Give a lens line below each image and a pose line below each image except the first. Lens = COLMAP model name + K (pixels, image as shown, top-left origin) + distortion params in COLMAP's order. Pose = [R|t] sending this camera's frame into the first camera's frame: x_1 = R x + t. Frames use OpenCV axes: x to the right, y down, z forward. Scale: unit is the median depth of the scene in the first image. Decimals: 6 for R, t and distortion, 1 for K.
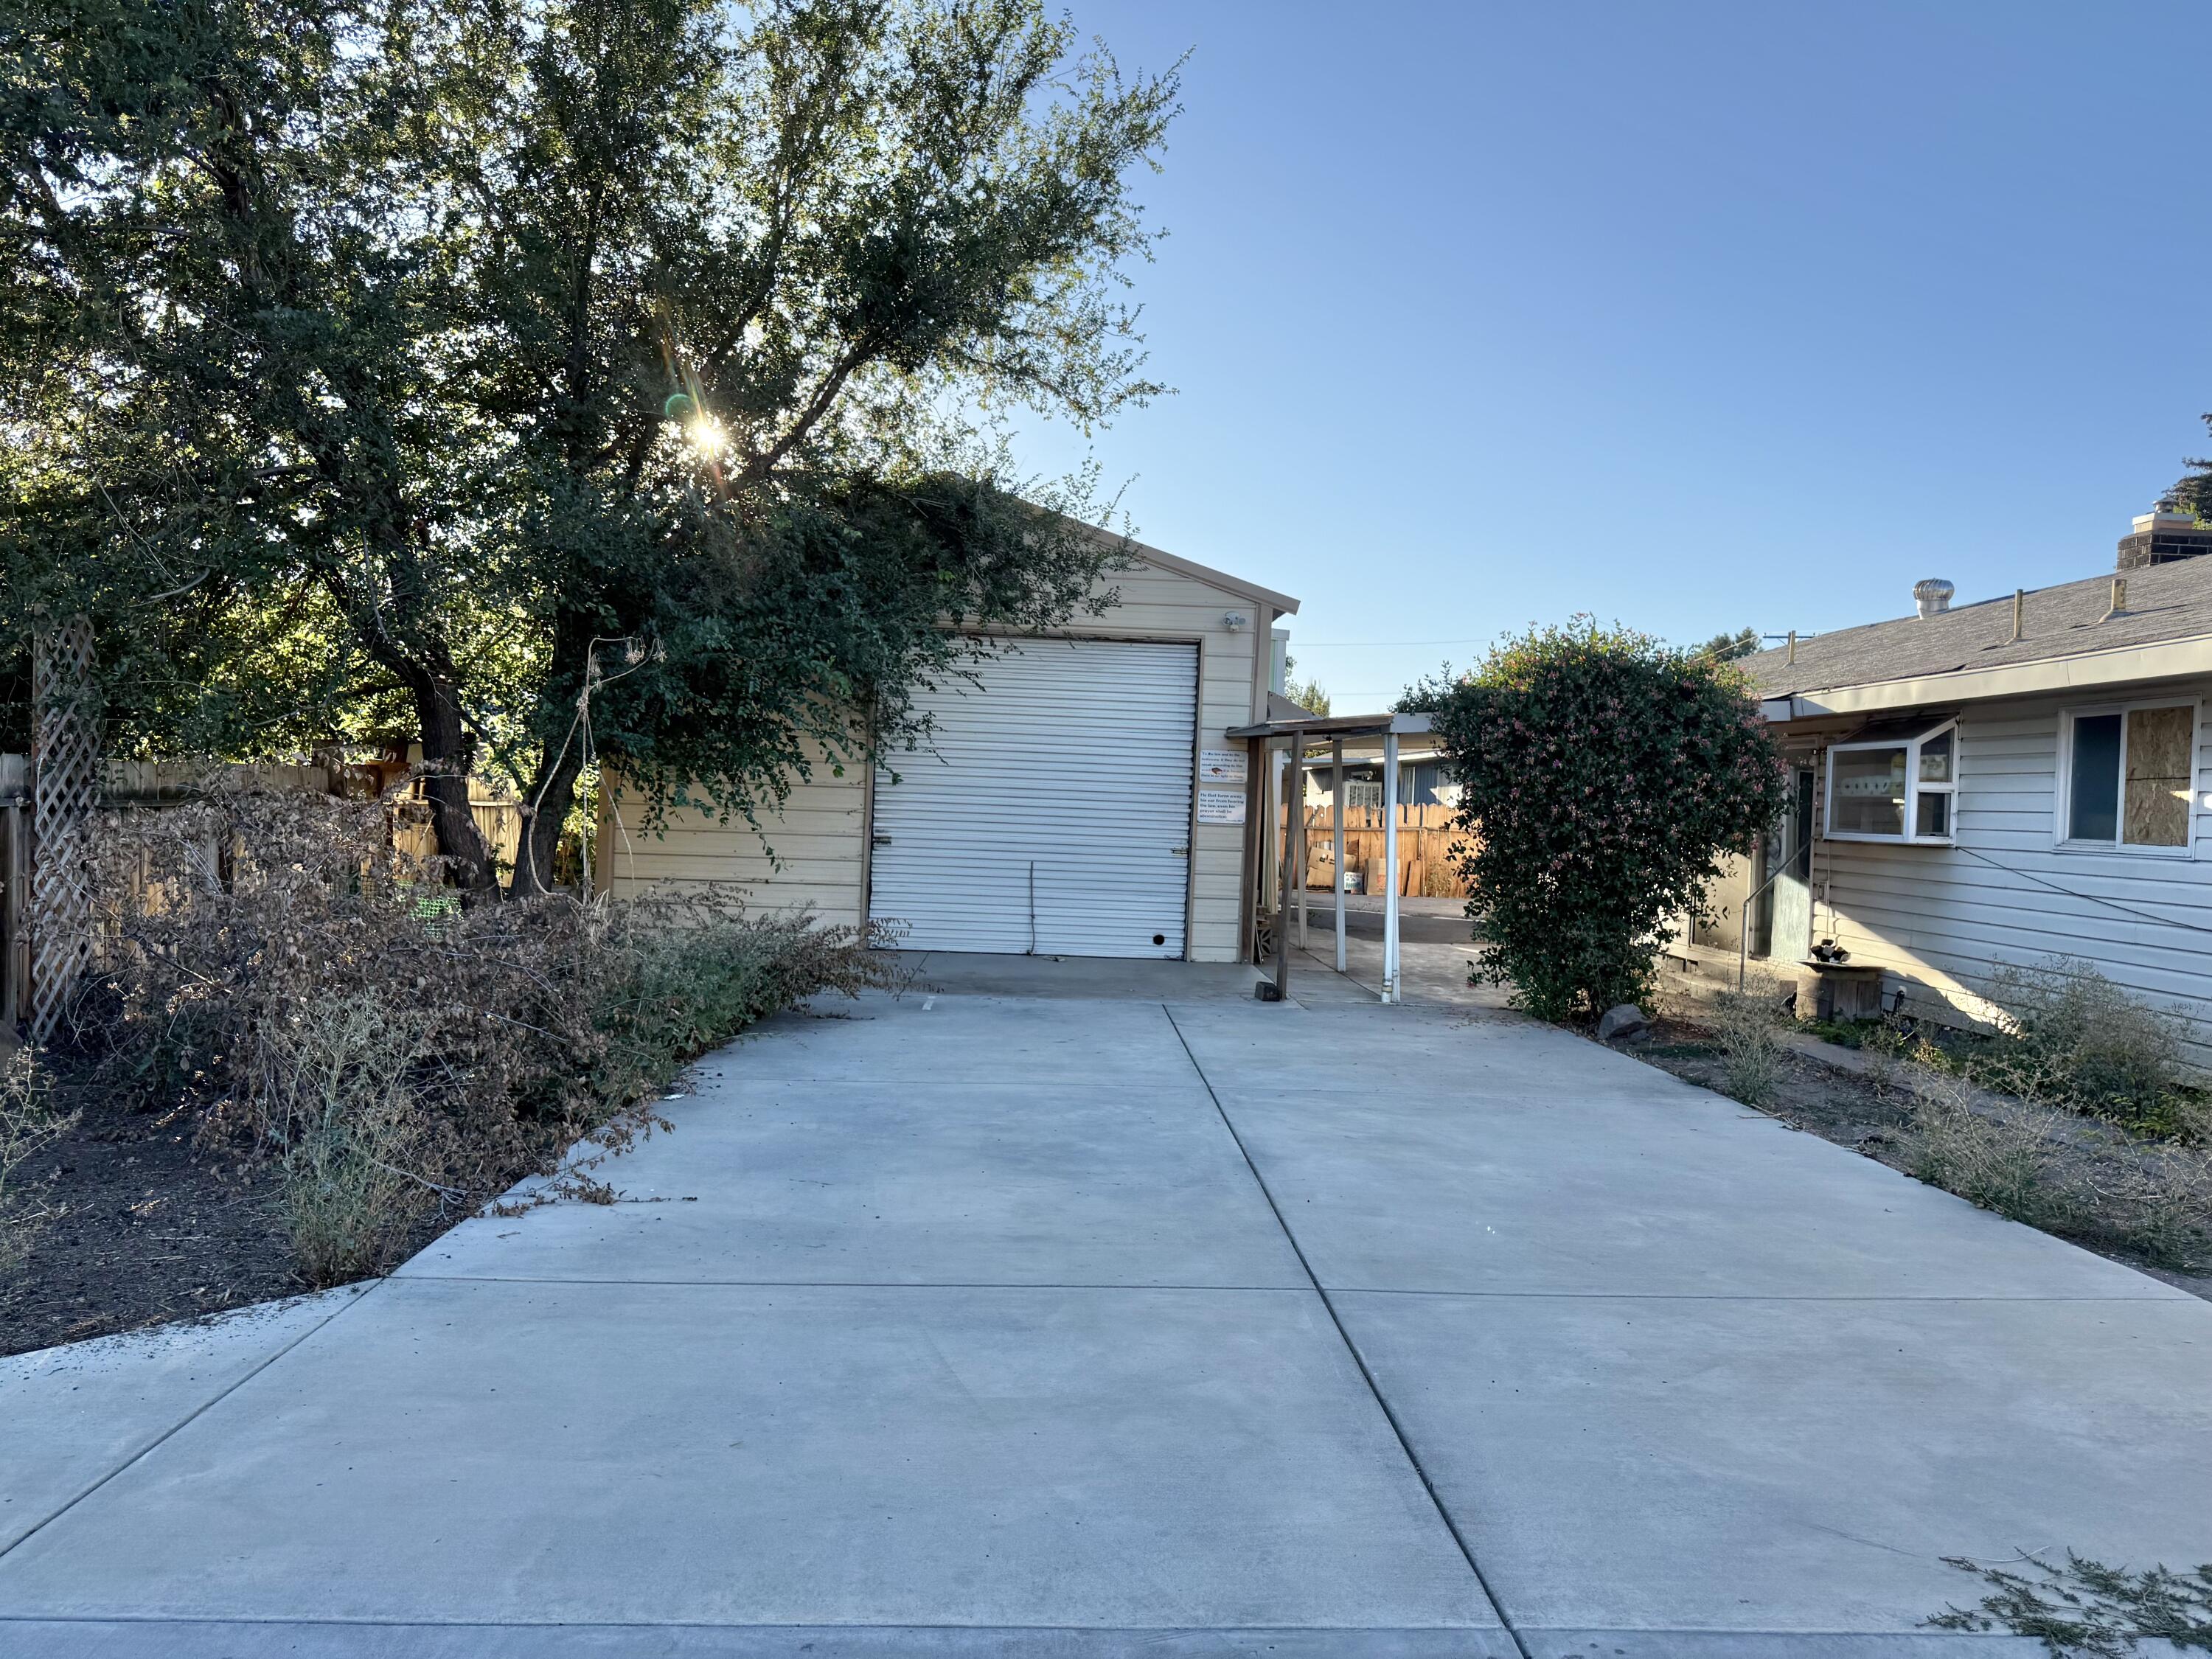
lens RADIAL K [[1552.6, 0, 1106.0], [0, 1552.6, 829.5], [0, 0, 1]] dist [0.131223, -0.173231]
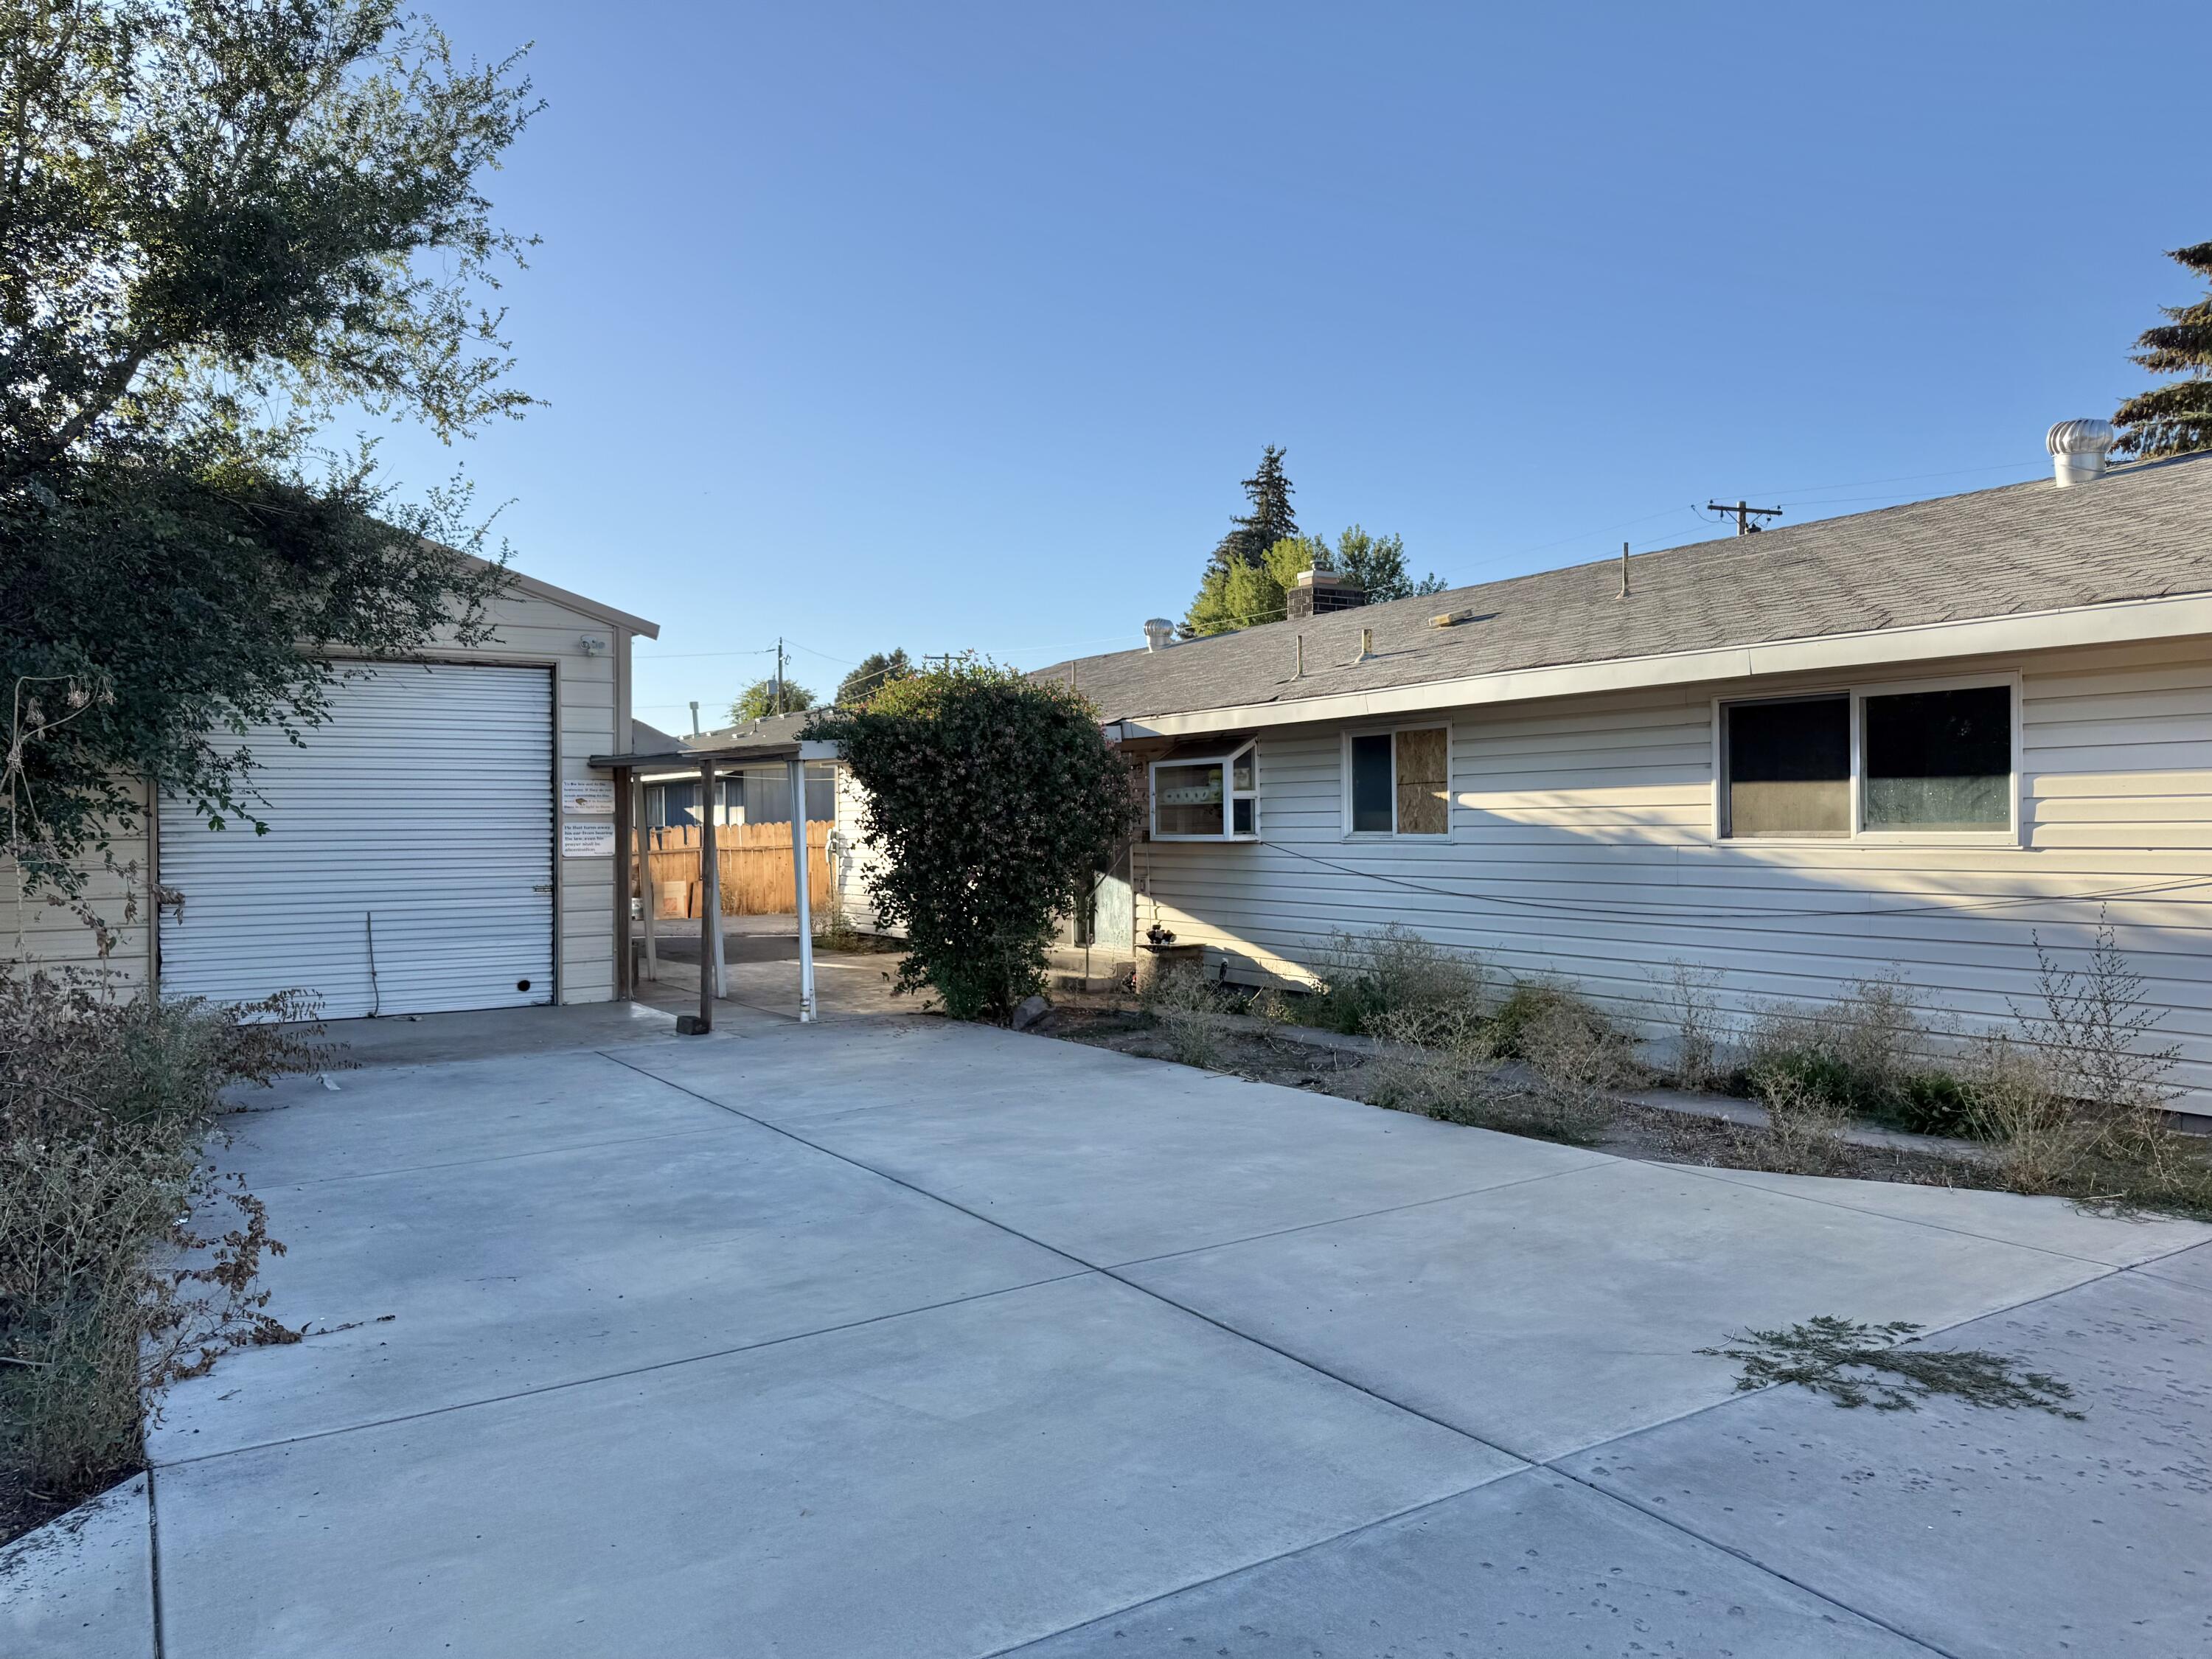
lens RADIAL K [[1552.6, 0, 1106.0], [0, 1552.6, 829.5], [0, 0, 1]] dist [0.131223, -0.173231]
pose [[0.863568, -0.048619, 0.501882, -0.177334], [0.052891, 0.998584, 0.005728, -0.012179], [-0.501450, 0.021599, 0.864917, 0.009785]]
